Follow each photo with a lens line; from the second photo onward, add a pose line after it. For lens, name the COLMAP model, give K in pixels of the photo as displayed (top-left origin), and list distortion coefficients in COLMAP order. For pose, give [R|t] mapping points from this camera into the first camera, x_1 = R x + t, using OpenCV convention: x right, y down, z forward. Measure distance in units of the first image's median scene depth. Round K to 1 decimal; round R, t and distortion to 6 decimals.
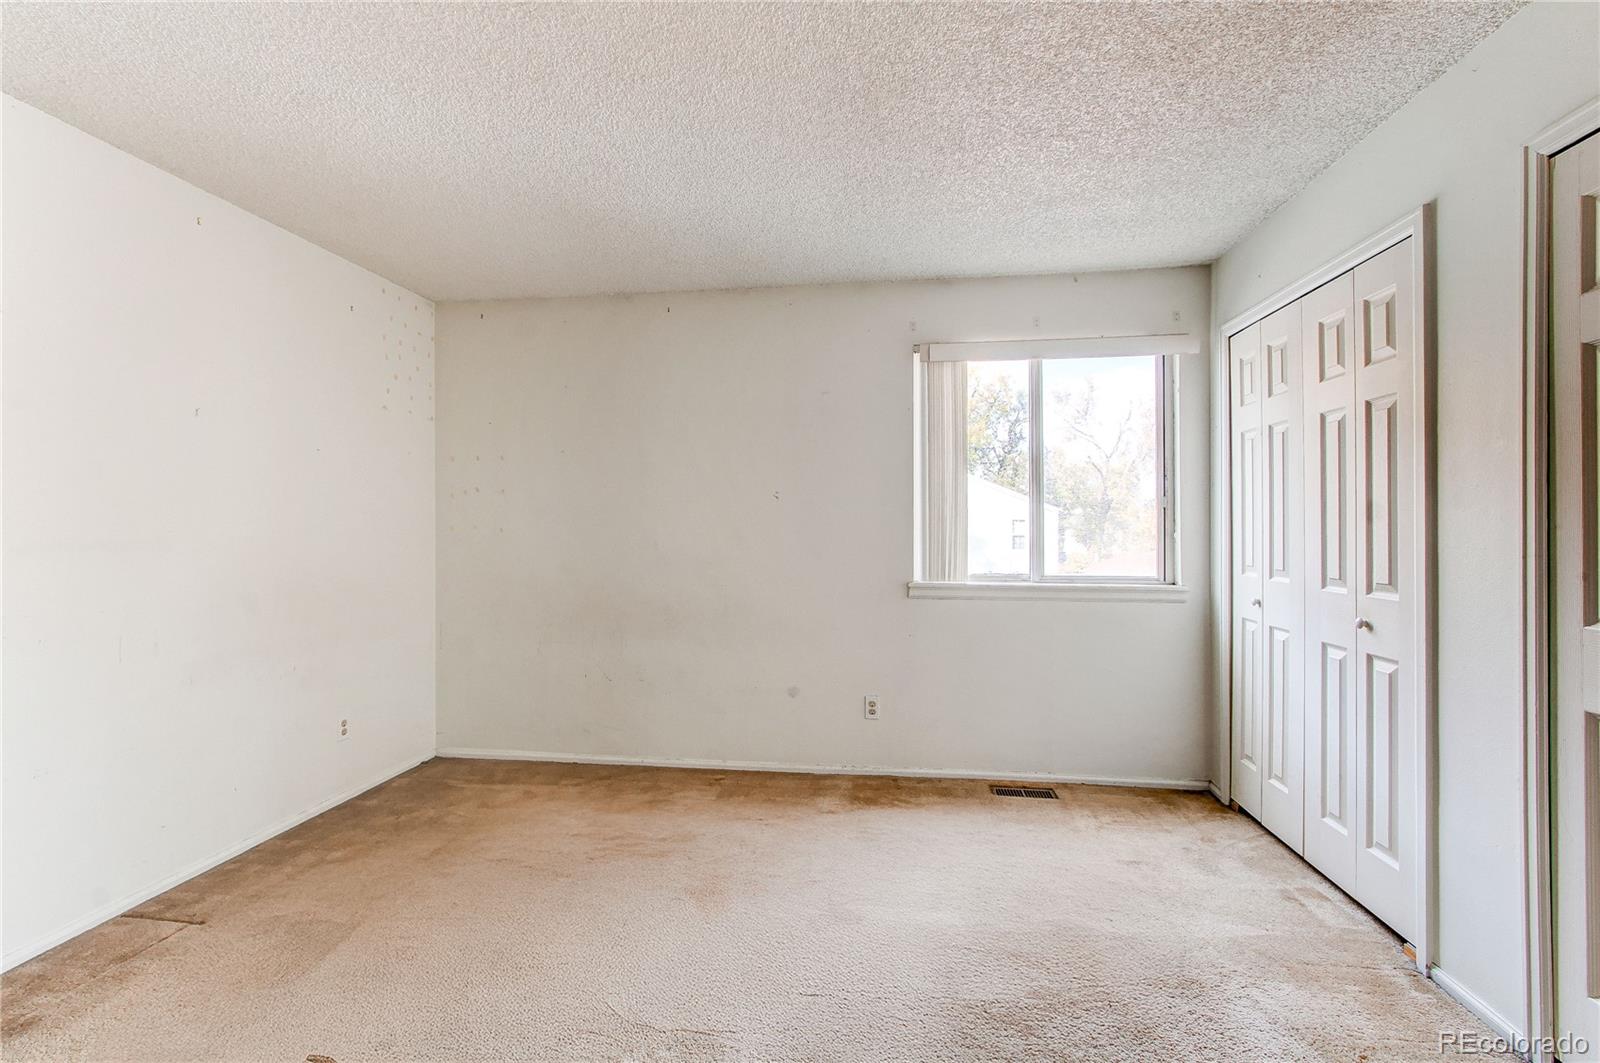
lens RADIAL K [[755.0, 0, 764.0], [0, 755.0, 519.7], [0, 0, 1]] dist [0.025685, 0.002254]
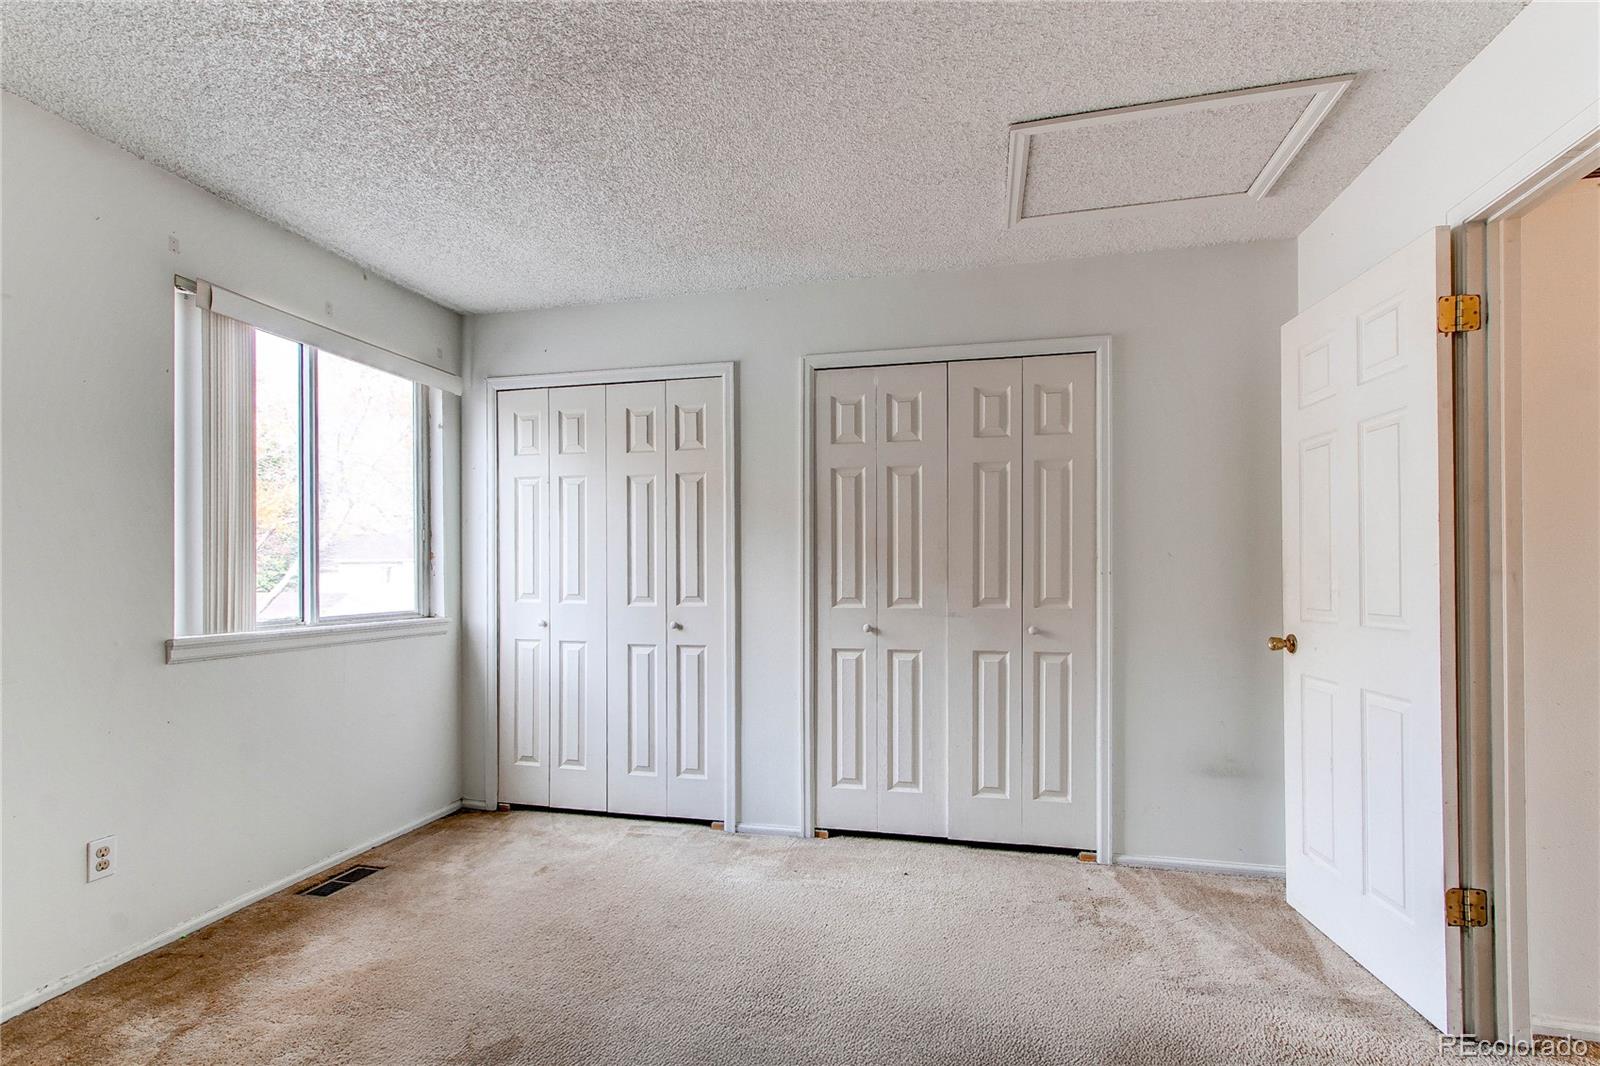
lens RADIAL K [[774.3, 0, 801.6], [0, 774.3, 568.5], [0, 0, 1]] dist [0.005838, 0.001650]
pose [[0.060451, 0.010745, 0.998113, -0.468499], [-0.005950, 0.999928, -0.010404, 0.028465], [-0.998153, -0.005310, 0.060511, 0.458459]]
